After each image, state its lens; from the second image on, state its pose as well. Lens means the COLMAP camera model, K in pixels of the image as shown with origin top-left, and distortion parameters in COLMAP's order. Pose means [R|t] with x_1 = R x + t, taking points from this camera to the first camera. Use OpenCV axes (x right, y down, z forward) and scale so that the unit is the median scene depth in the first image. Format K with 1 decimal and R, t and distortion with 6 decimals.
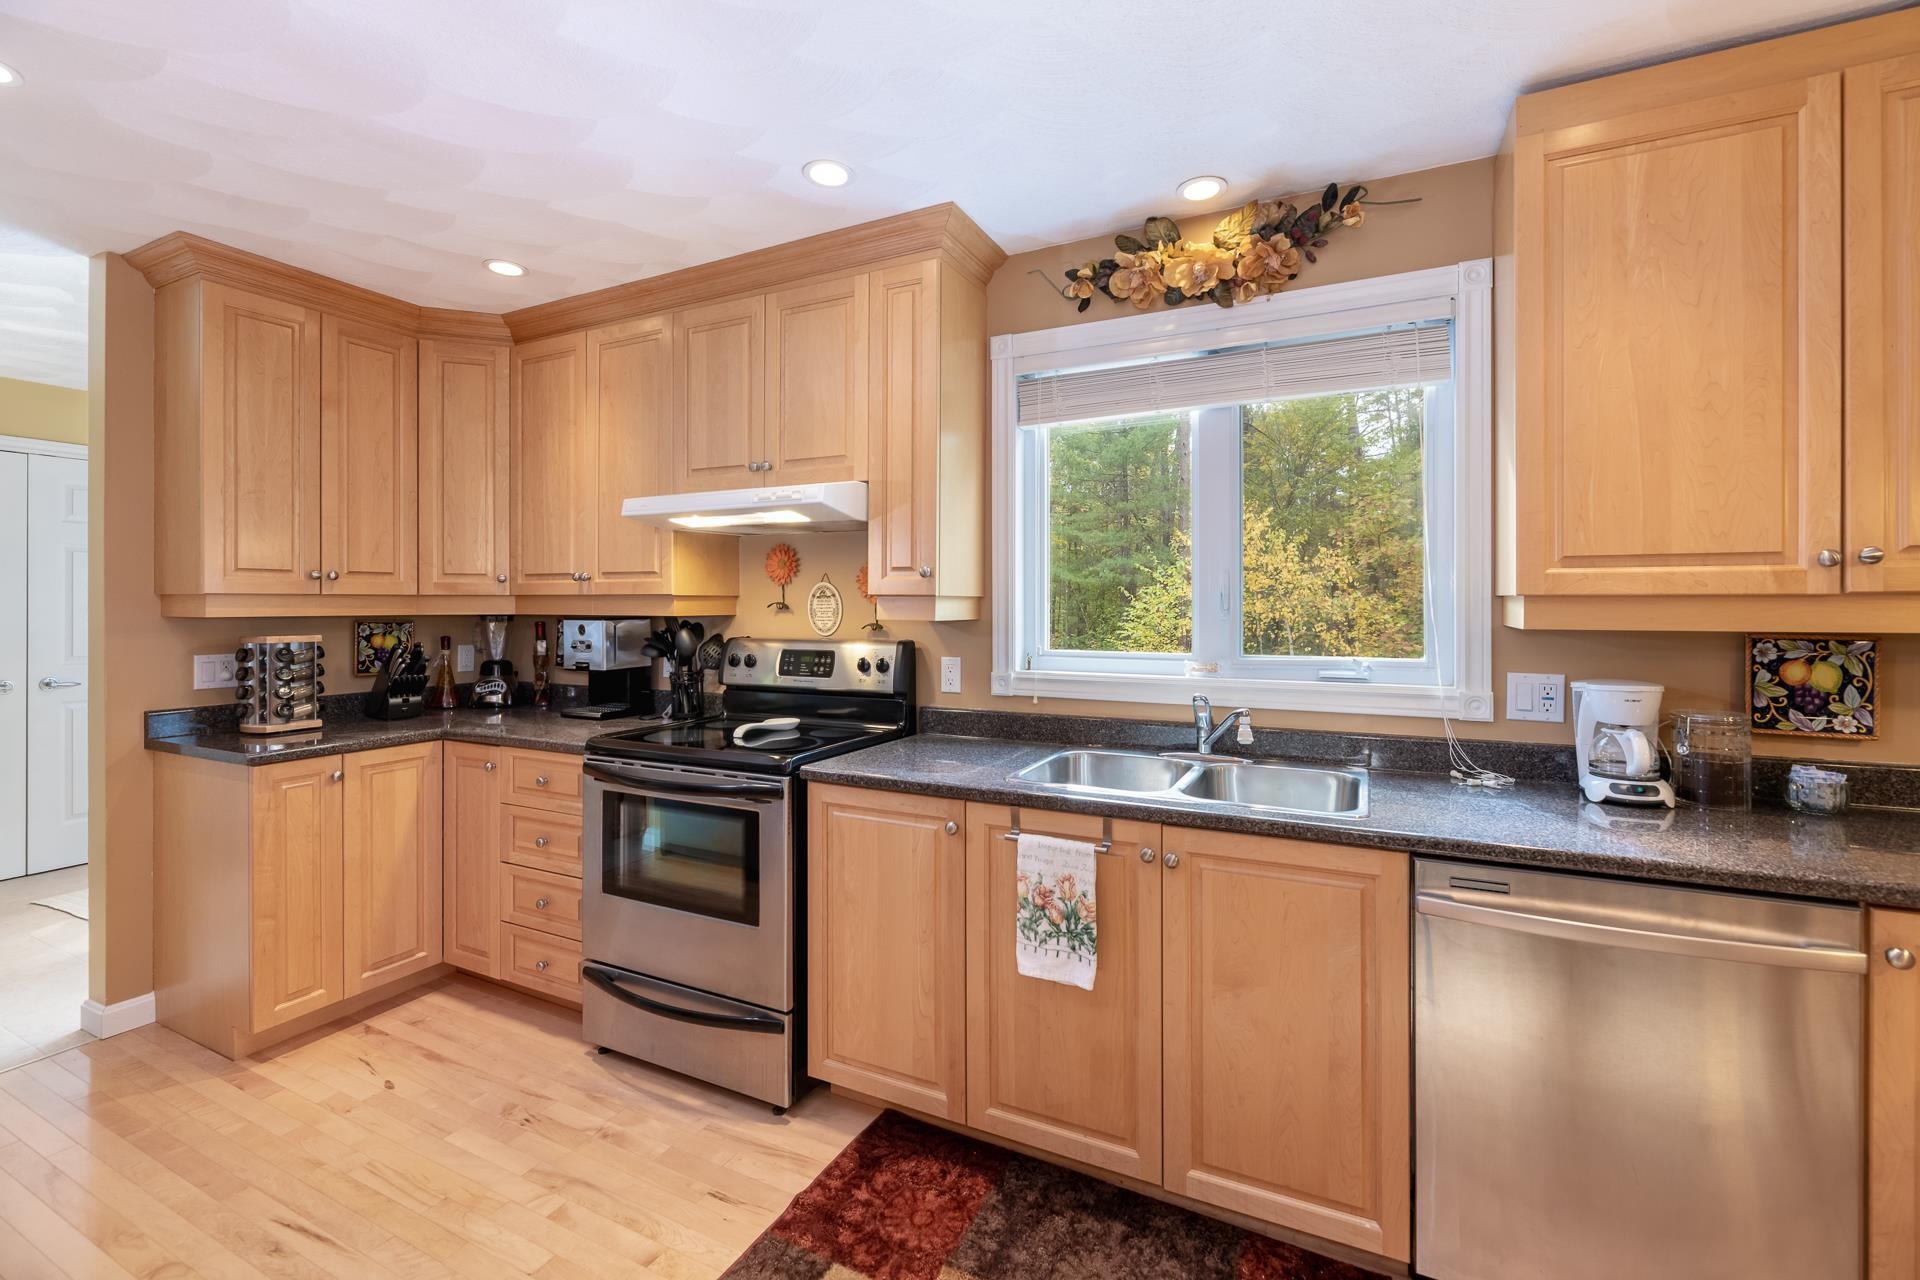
lens RADIAL K [[835.1, 0, 958.2], [0, 835.1, 626.3], [0, 0, 1]] dist [-0.000894, 0.000160]
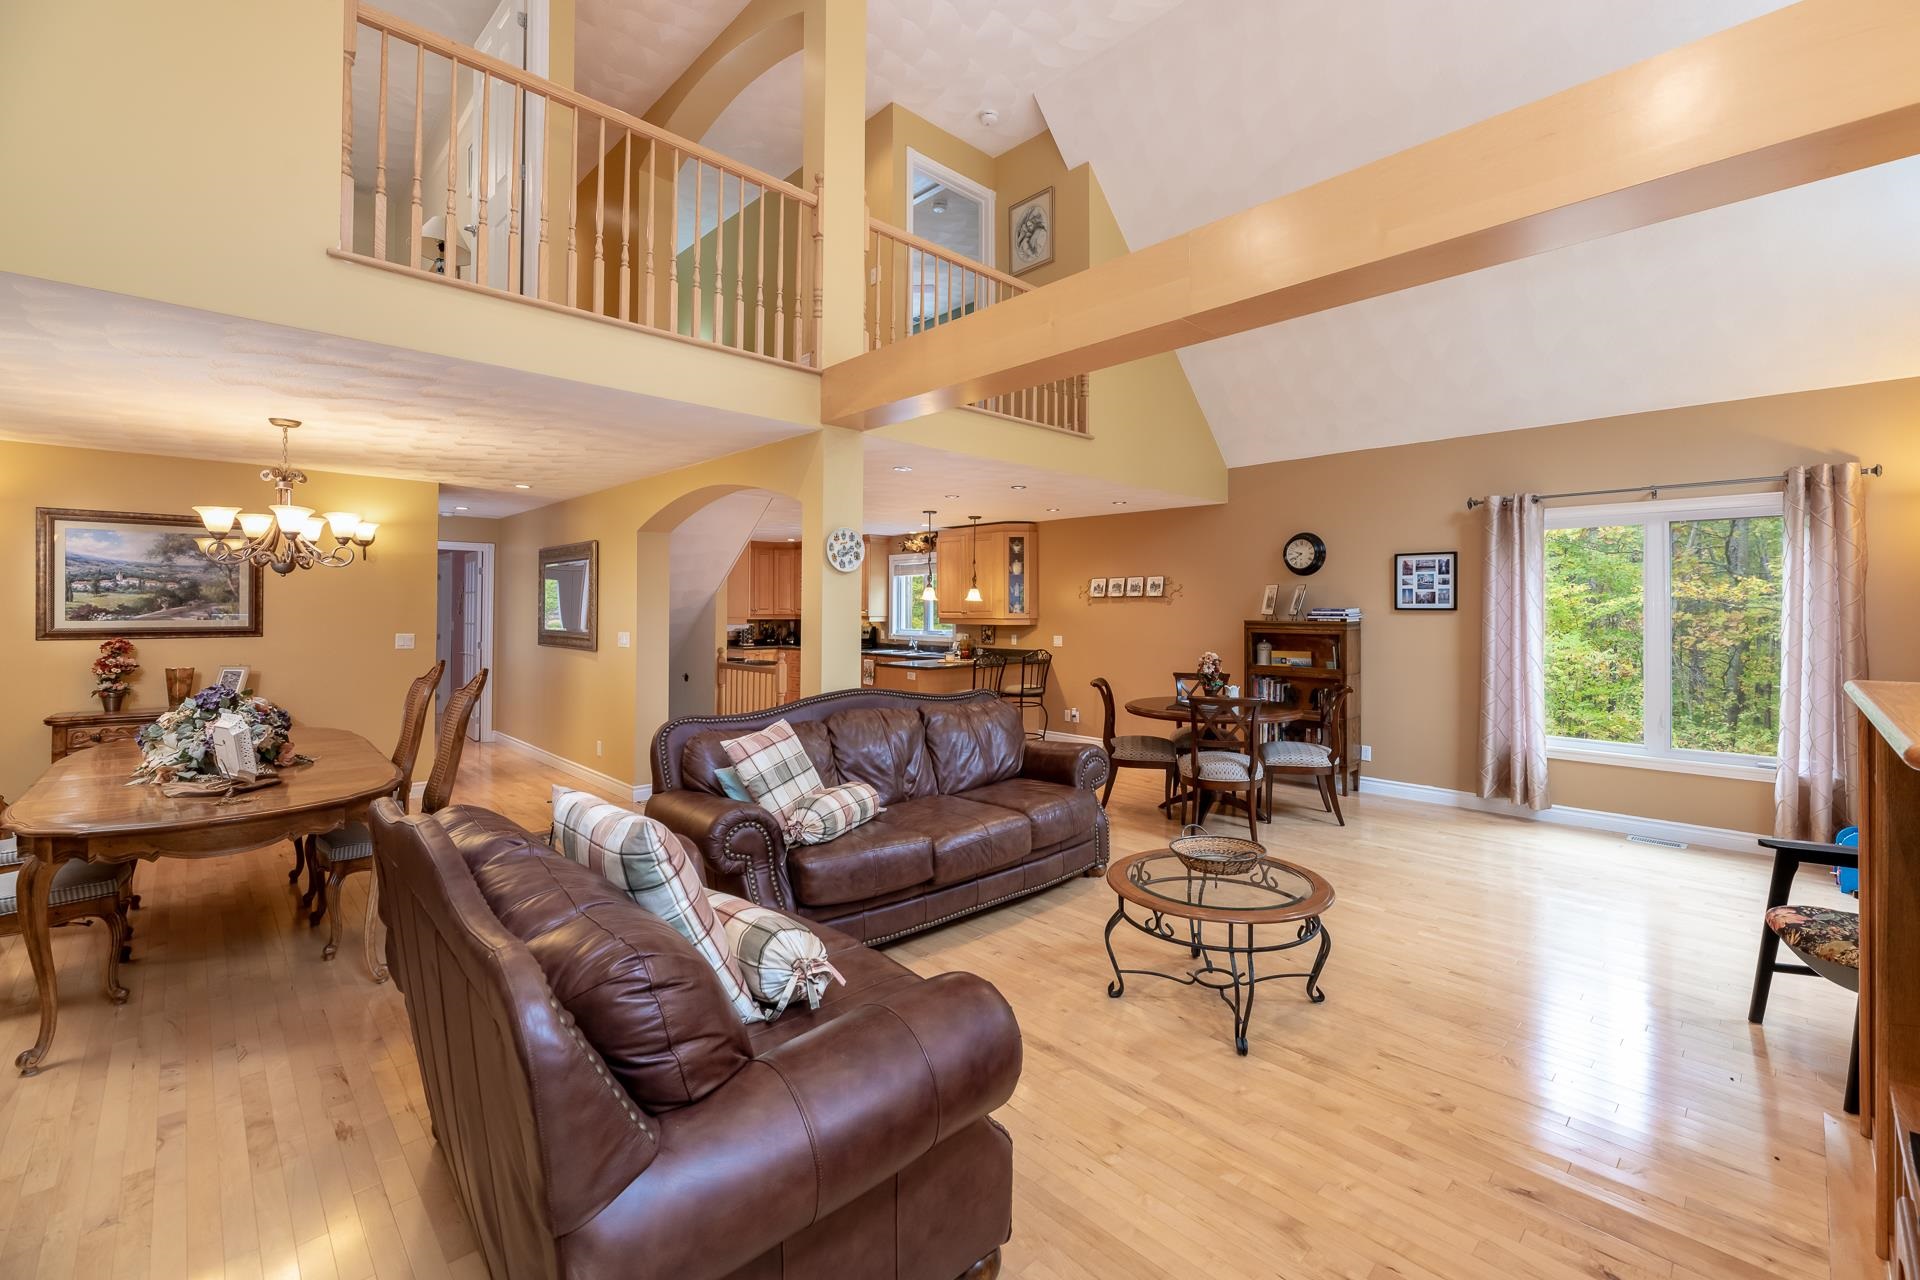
lens RADIAL K [[835.1, 0, 959.7], [0, 835.1, 619.1], [0, 0, 1]] dist [-0.000894, 0.000160]
pose [[0.934637, -0.001759, -0.355600, 1.920435], [0.002185, 0.999997, 0.000795, -0.024174], [0.355597, -0.001520, 0.934638, -2.900875]]
